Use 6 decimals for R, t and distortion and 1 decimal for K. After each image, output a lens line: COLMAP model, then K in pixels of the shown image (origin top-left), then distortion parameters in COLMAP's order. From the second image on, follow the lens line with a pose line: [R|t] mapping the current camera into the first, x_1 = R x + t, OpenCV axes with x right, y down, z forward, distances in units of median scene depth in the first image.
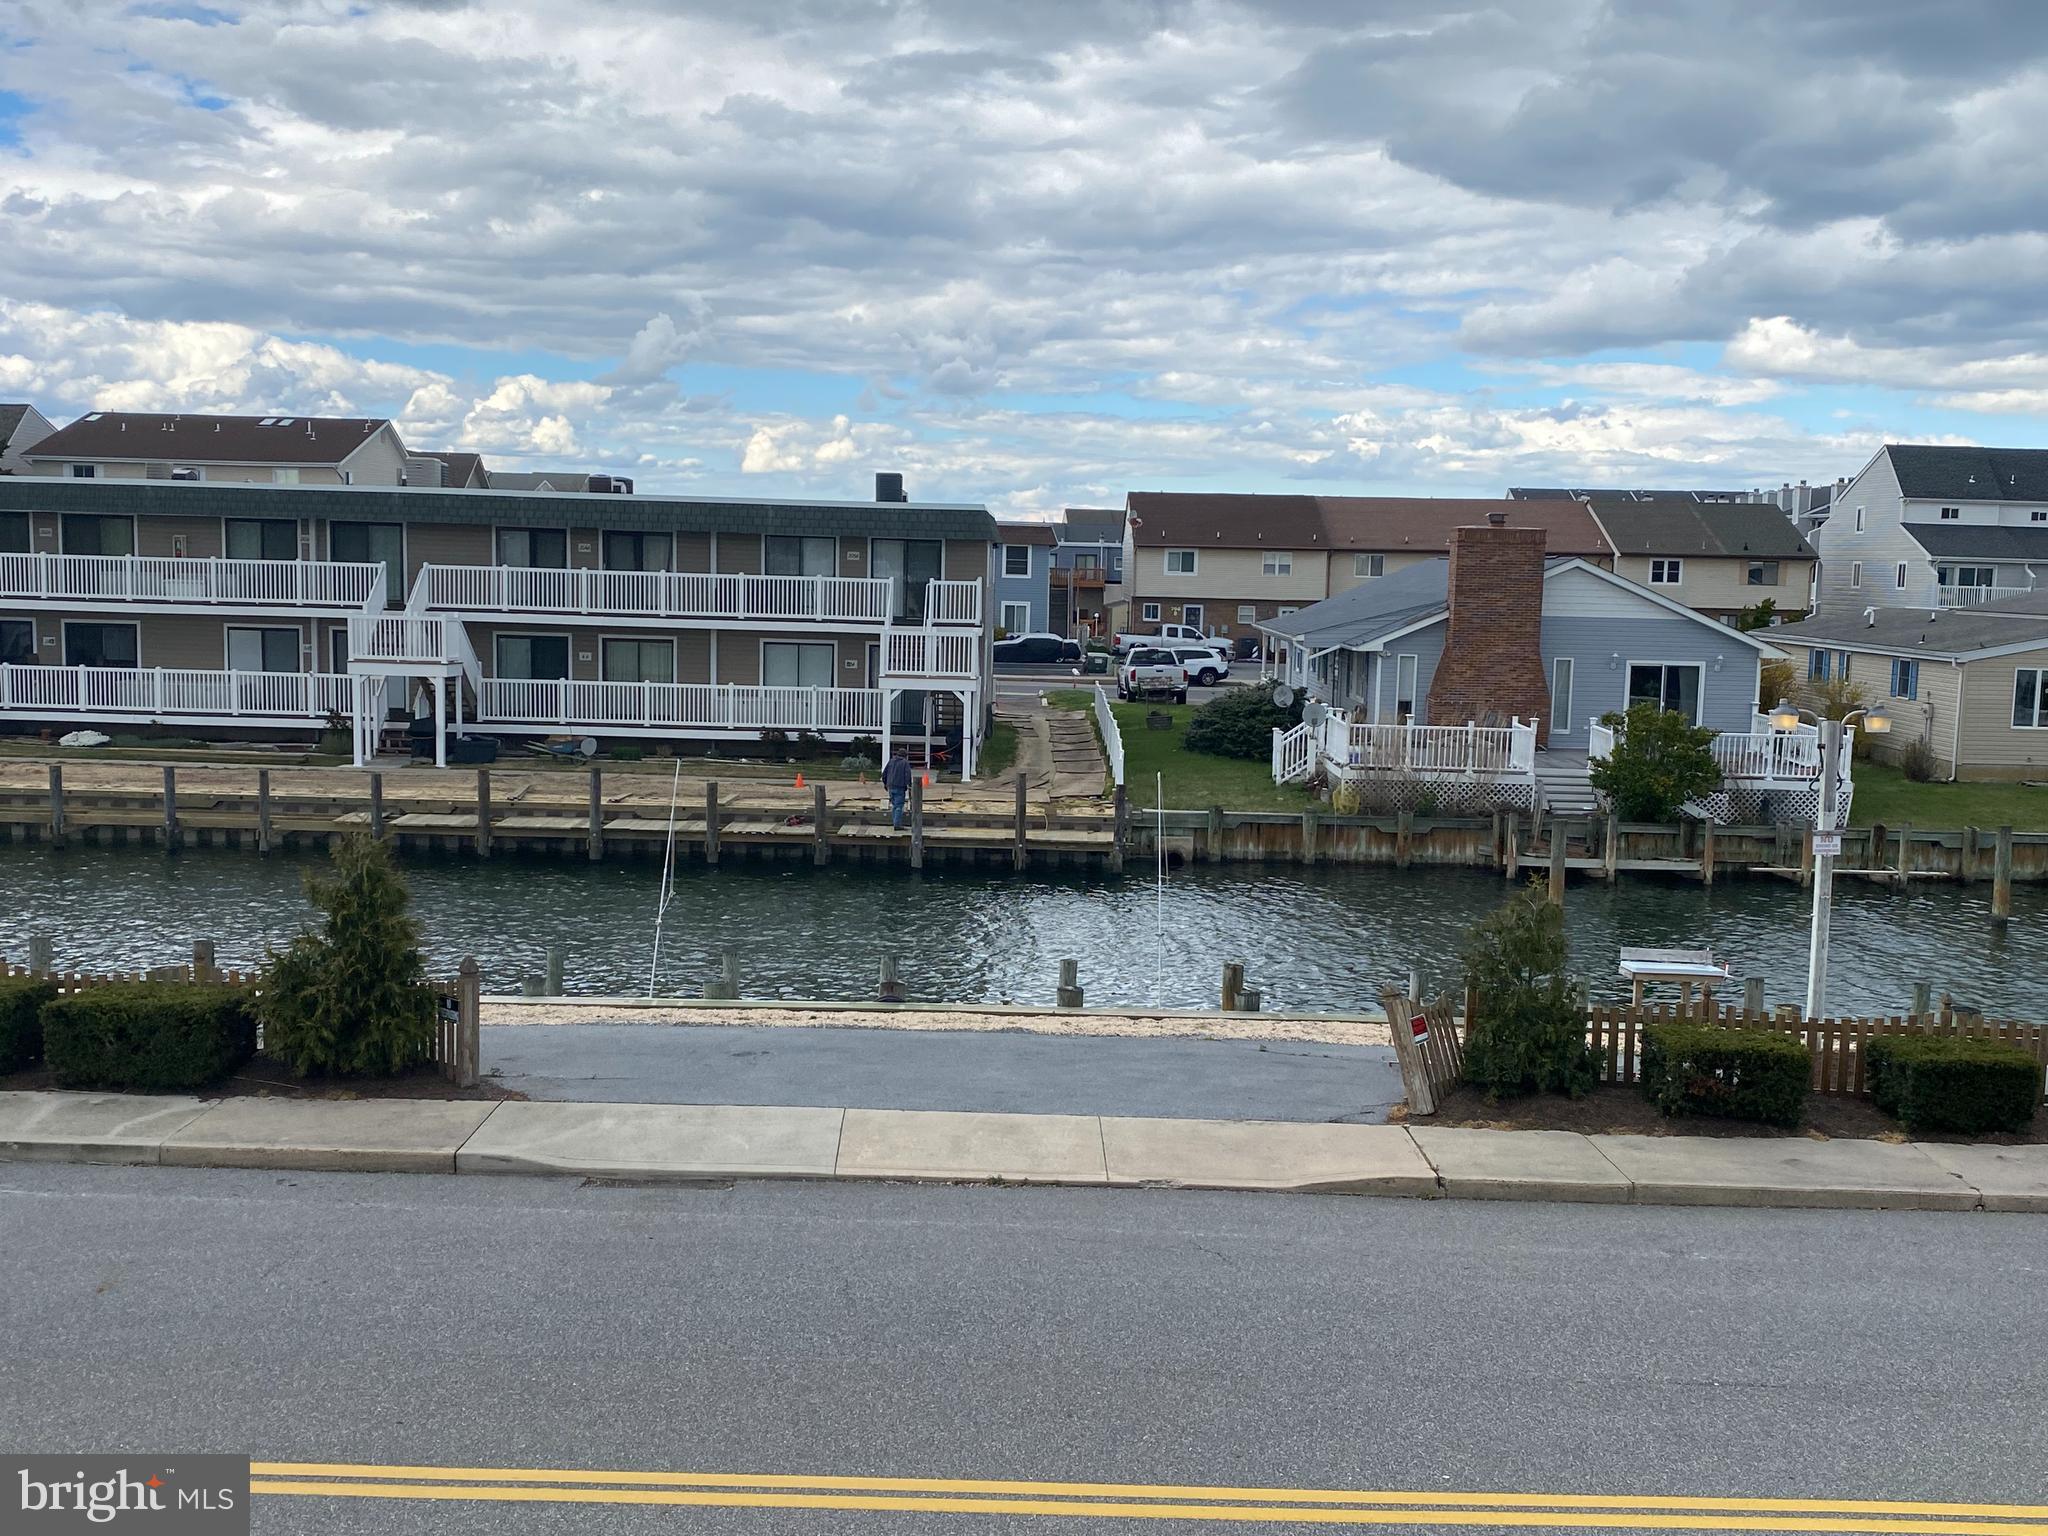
lens RADIAL K [[2028.0, 0, 1022.3], [0, 2028.0, 801.5], [0, 0, 1]] dist [0.184300, -0.513901]
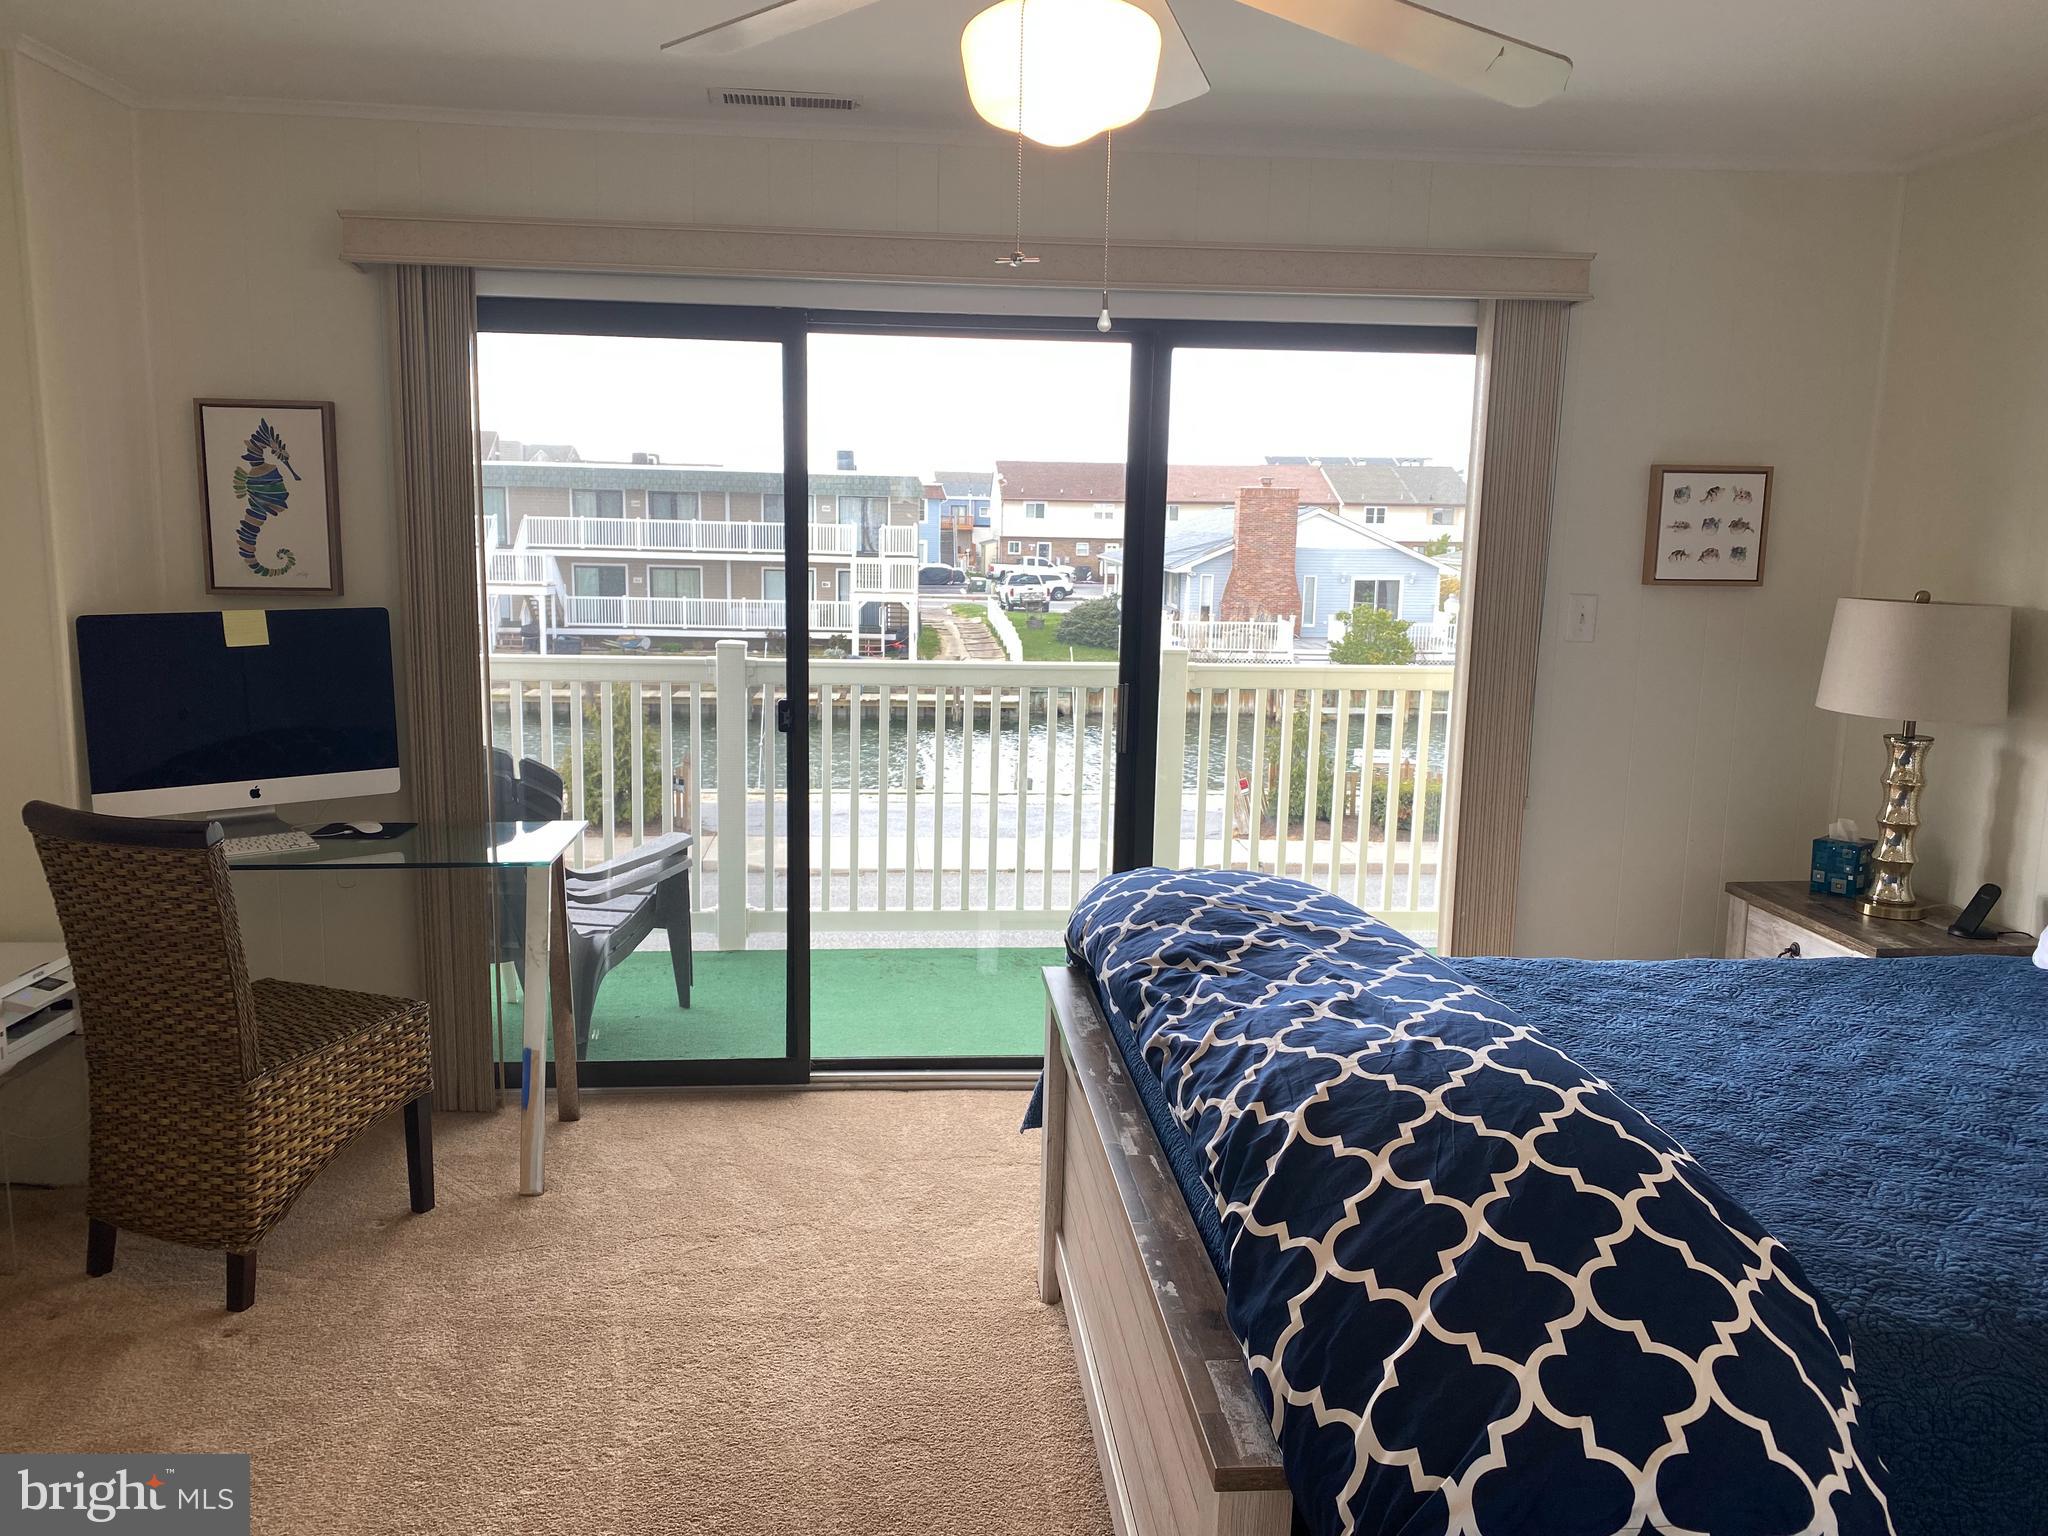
lens RADIAL K [[1572.2, 0, 1008.5], [0, 1572.2, 784.6], [0, 0, 1]] dist [0.132551, -0.239080]
pose [[0.996844, -0.019839, 0.076862, -0.044143], [0.015597, 0.998342, 0.055410, 0.013956], [-0.077834, -0.054036, 0.995501, -0.128534]]
